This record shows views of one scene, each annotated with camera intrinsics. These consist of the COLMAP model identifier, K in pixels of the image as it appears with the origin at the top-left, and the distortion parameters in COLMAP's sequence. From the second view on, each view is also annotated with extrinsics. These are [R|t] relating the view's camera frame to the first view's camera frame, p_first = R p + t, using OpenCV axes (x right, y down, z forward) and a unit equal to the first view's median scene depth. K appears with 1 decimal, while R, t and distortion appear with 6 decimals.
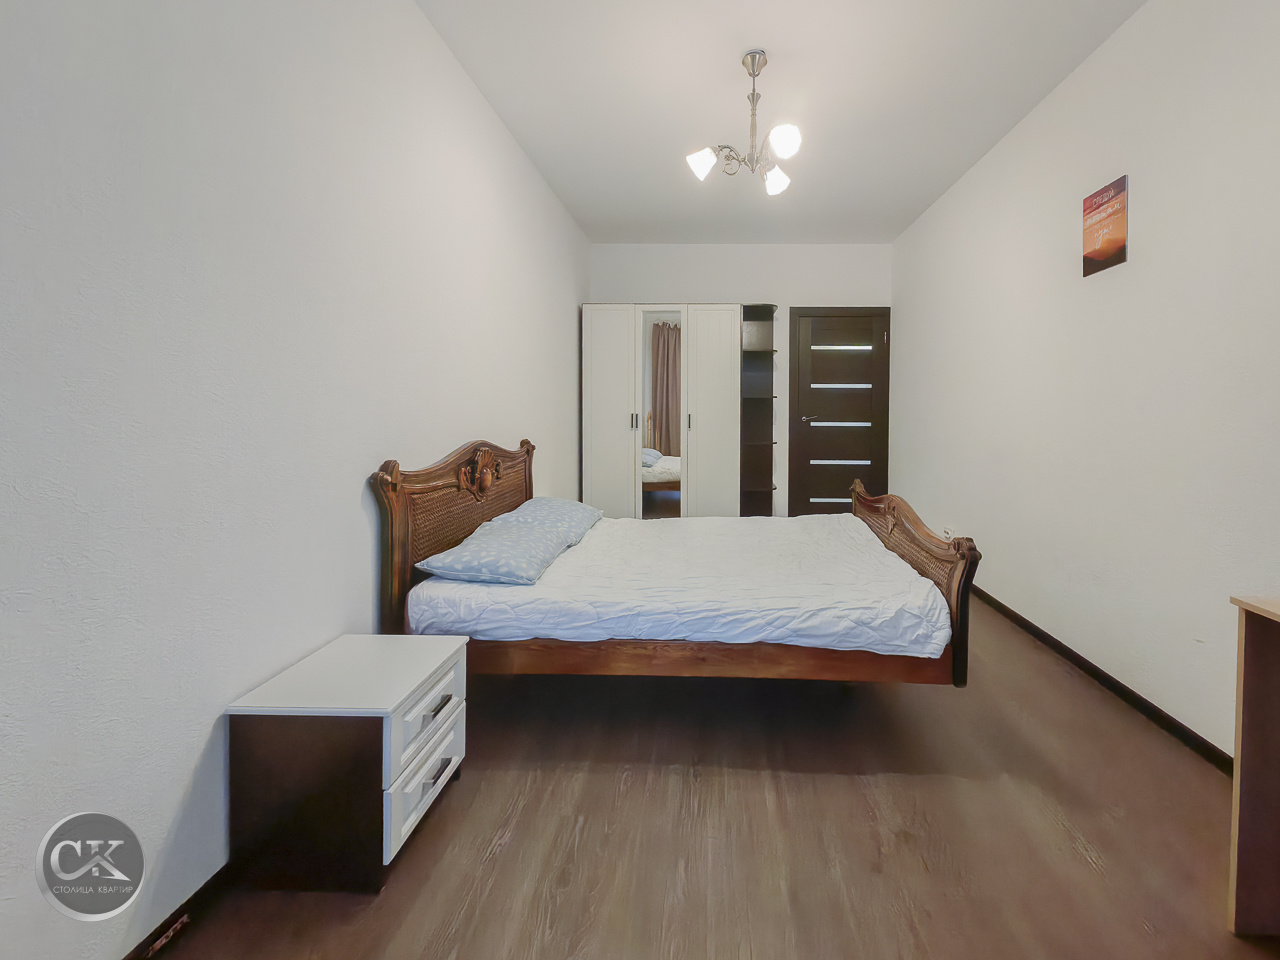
lens RADIAL K [[514.1, 0, 645.2], [0, 514.1, 467.0], [0, 0, 1]] dist [0.002660, -0.002925]
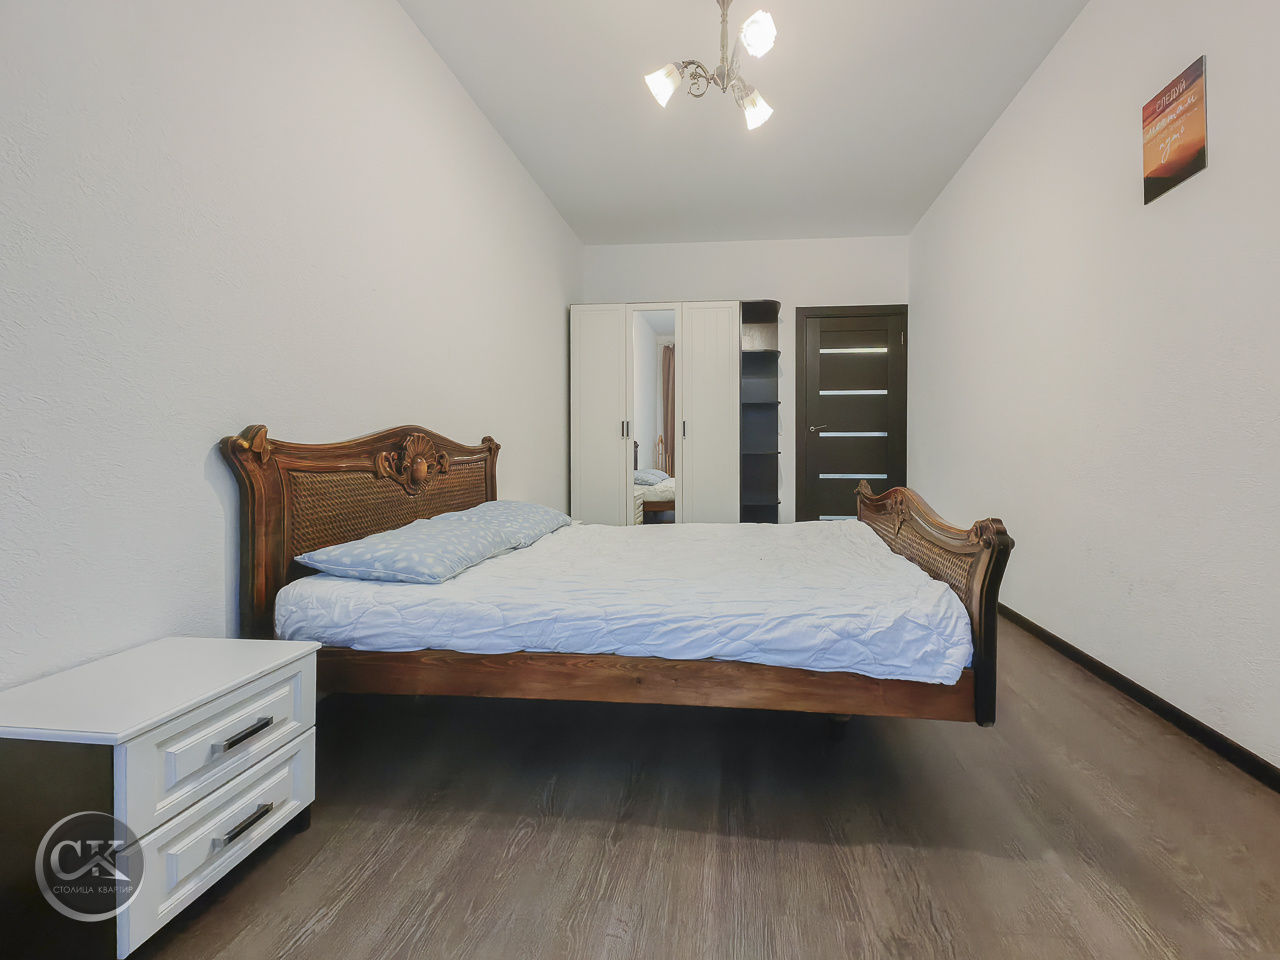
lens RADIAL K [[514.1, 0, 639.5], [0, 514.1, 488.7], [0, 0, 1]] dist [0.002660, -0.002925]
pose [[0.998894, 0.003675, -0.046873, 0.136915], [-0.004460, 0.999852, -0.016643, 0.093881], [0.046805, 0.016834, 0.998762, 0.213824]]
